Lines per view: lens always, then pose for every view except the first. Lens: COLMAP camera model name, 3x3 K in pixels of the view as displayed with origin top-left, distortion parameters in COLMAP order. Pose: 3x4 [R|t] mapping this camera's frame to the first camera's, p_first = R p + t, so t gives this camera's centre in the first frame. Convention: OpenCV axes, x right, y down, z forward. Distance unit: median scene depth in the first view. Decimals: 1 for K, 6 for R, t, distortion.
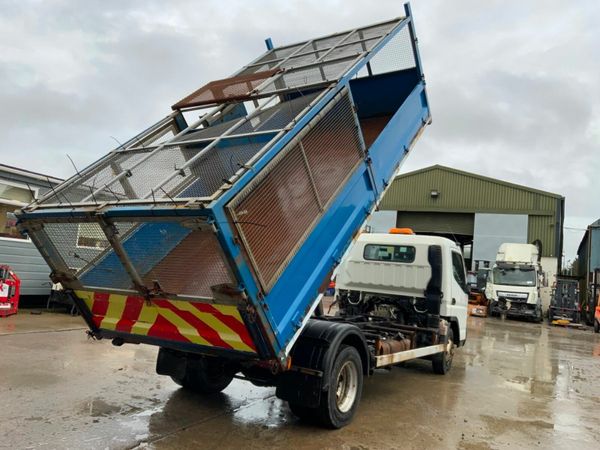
lens RADIAL K [[502.5, 0, 300.9], [0, 502.5, 223.7], [0, 0, 1]] dist [0.046768, -0.049606]
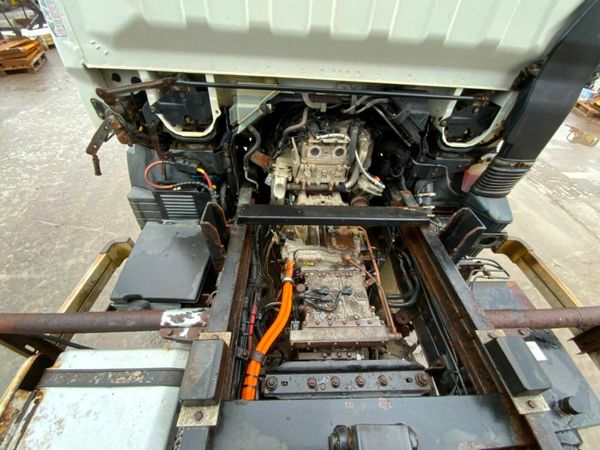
lens RADIAL K [[241.2, 0, 300.8], [0, 241.2, 223.8], [0, 0, 1]] dist [-0.000688, -0.000096]
pose [[0.835728, -0.385468, 0.391117, 0.093585], [-0.034624, 0.673827, 0.738077, 0.107143], [-0.548050, -0.630374, 0.549790, 0.943653]]
